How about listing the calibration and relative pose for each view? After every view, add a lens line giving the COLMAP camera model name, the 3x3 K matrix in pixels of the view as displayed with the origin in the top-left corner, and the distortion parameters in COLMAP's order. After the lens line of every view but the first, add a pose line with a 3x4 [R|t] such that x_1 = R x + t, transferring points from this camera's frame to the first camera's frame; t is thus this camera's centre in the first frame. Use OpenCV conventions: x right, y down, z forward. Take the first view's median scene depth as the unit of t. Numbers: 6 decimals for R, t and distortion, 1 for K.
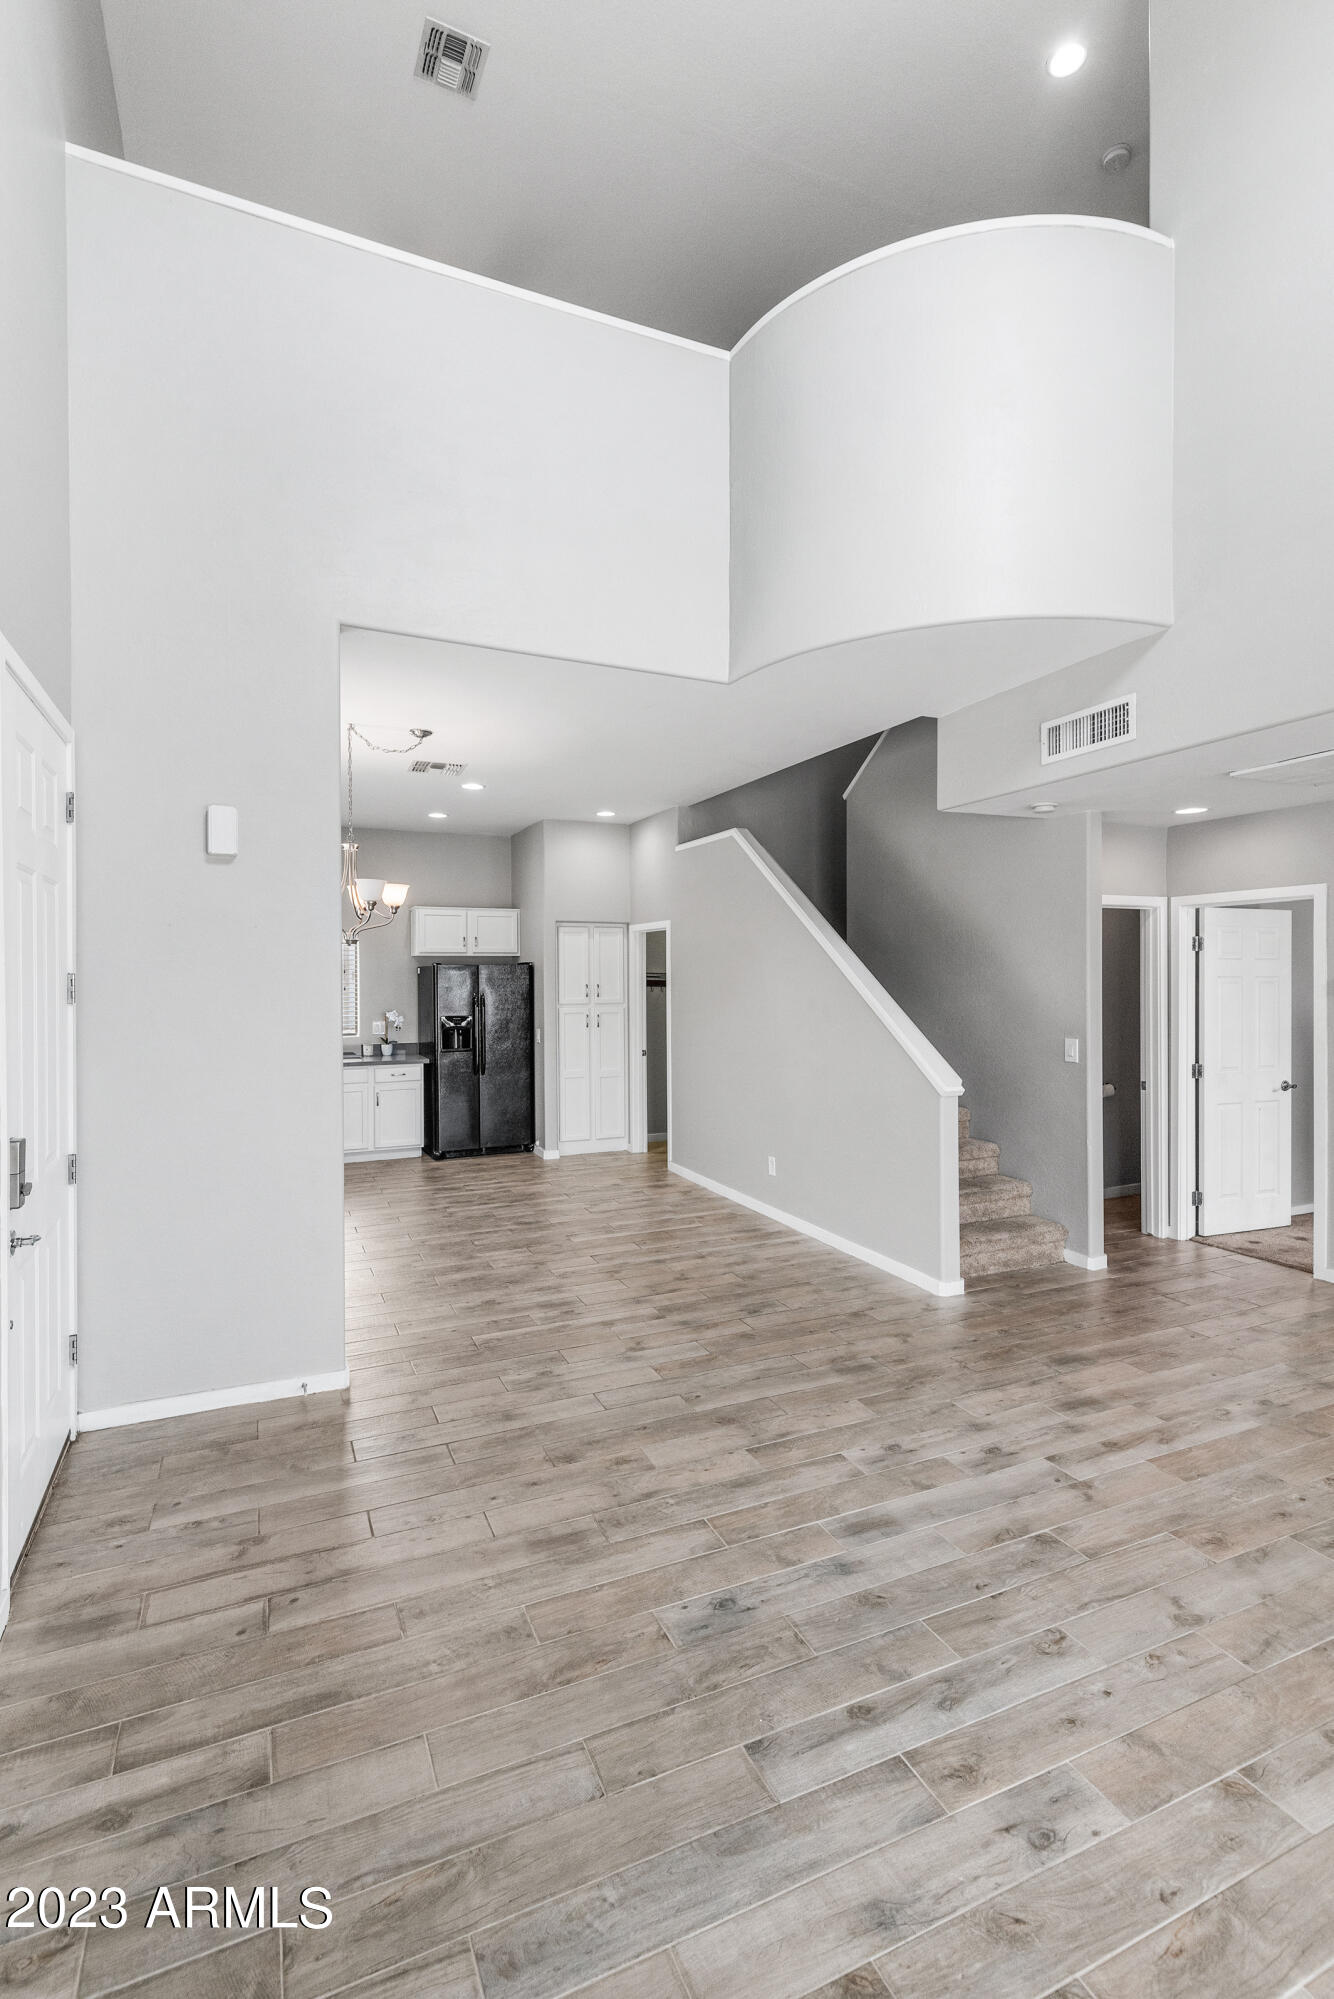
lens RADIAL K [[922.0, 0, 617.9], [0, 922.0, 982.3], [0, 0, 1]] dist [0.005132, 0.000539]
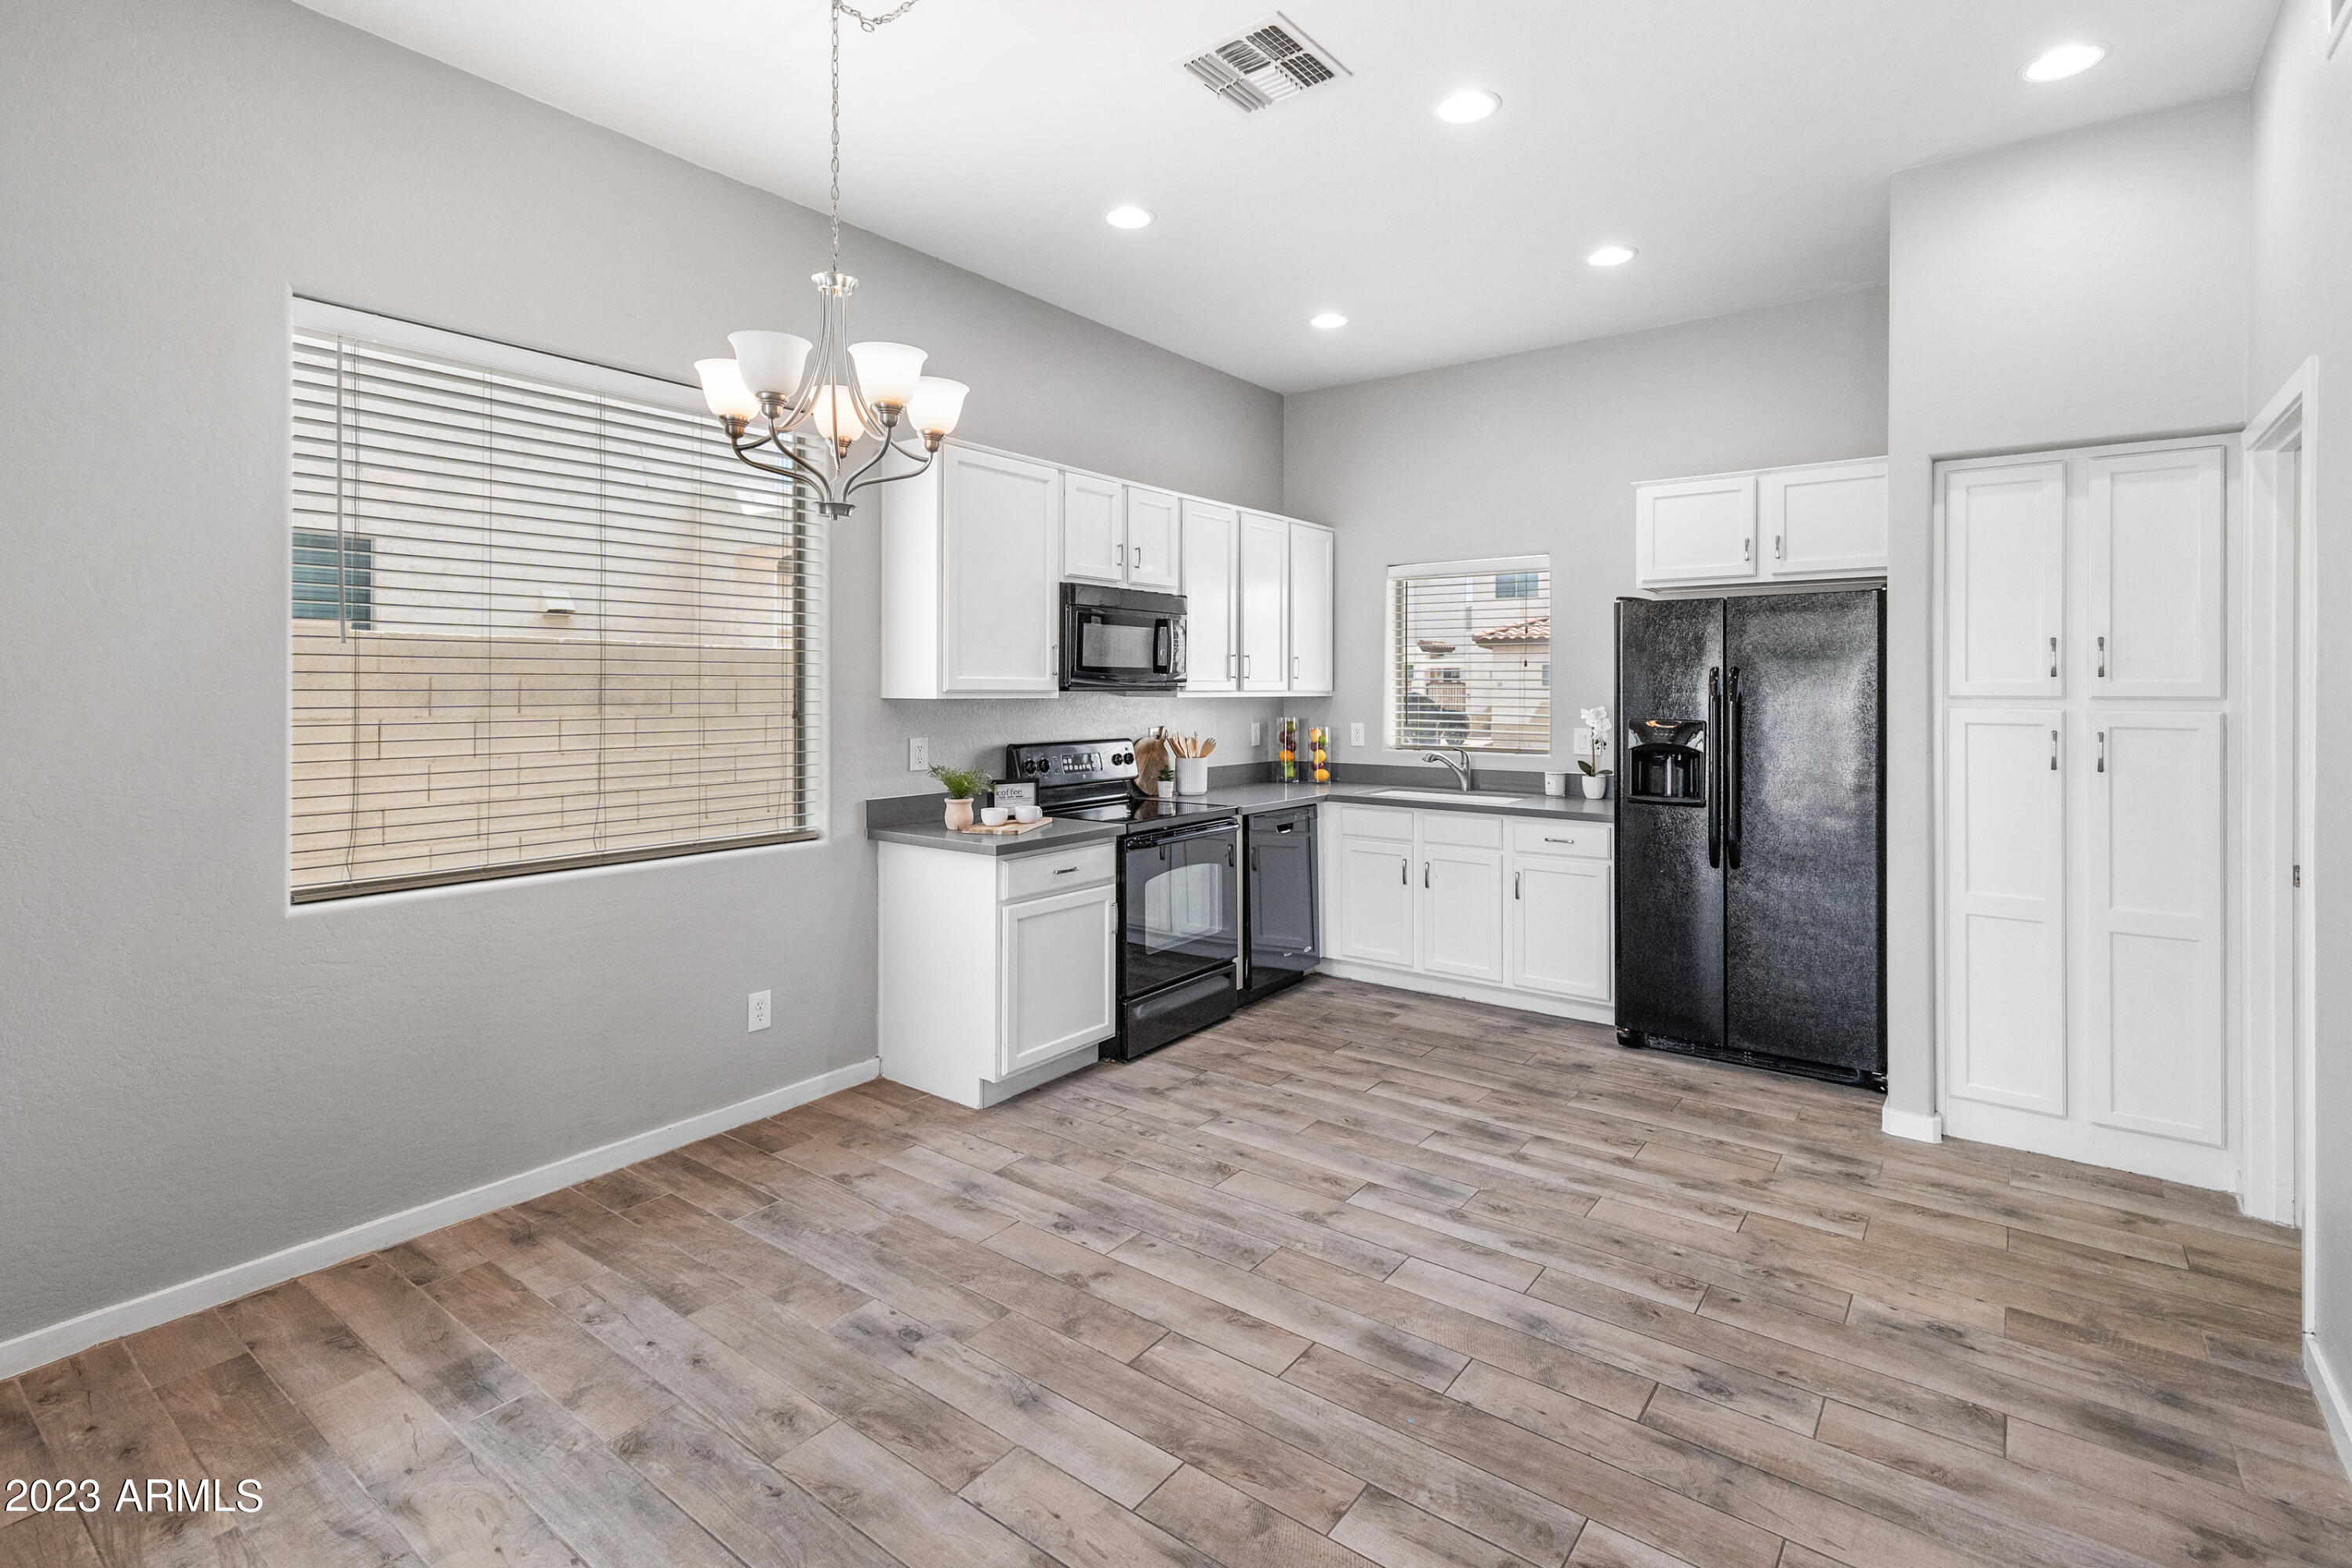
lens RADIAL K [[1084.9, 0, 1202.9], [0, 1084.9, 691.4], [0, 0, 1]] dist [0.005132, 0.000539]
pose [[0.521864, 0.011091, -0.852957, 0.354209], [-0.009360, 0.999930, 0.007276, 0.053645], [0.852977, 0.004186, 0.521931, 1.398671]]
